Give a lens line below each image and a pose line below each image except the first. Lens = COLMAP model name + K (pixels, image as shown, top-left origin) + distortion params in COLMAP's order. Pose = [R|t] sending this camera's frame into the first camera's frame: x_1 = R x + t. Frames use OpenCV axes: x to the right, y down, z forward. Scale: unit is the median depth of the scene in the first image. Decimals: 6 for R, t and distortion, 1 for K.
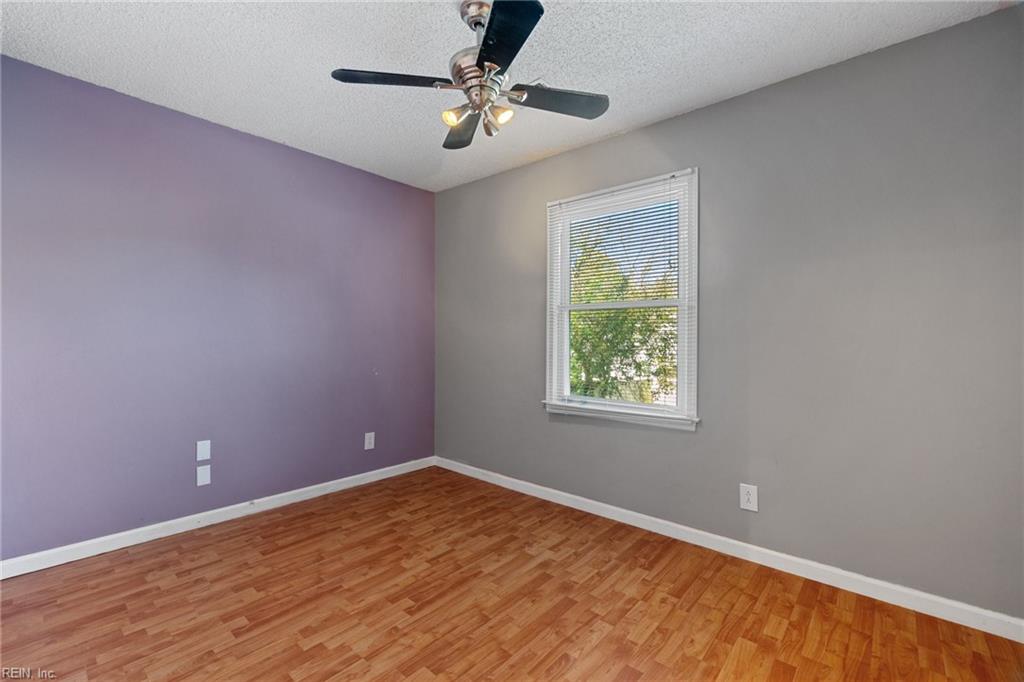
lens RADIAL K [[444.1, 0, 489.8], [0, 444.1, 334.8], [0, 0, 1]] dist [-0.006705, 0.001447]
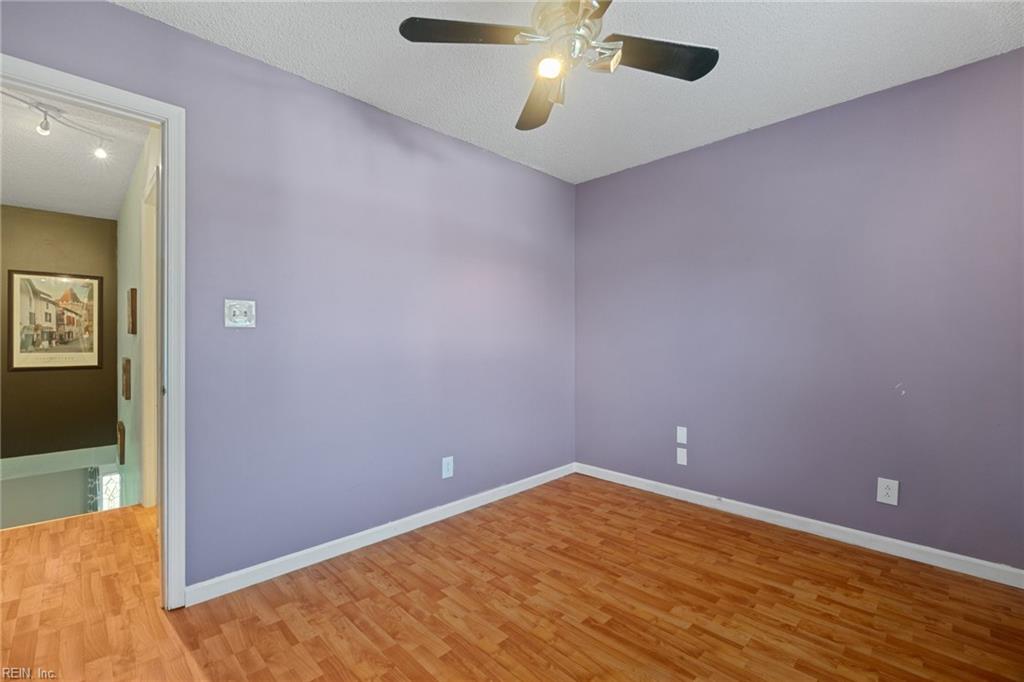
lens RADIAL K [[444.1, 0, 516.9], [0, 444.1, 339.6], [0, 0, 1]] dist [-0.006705, 0.001447]
pose [[-0.045037, -0.009067, -0.998944, 0.613129], [0.011099, 0.999893, -0.009576, 0.016222], [0.998924, -0.011518, -0.044932, 0.693091]]
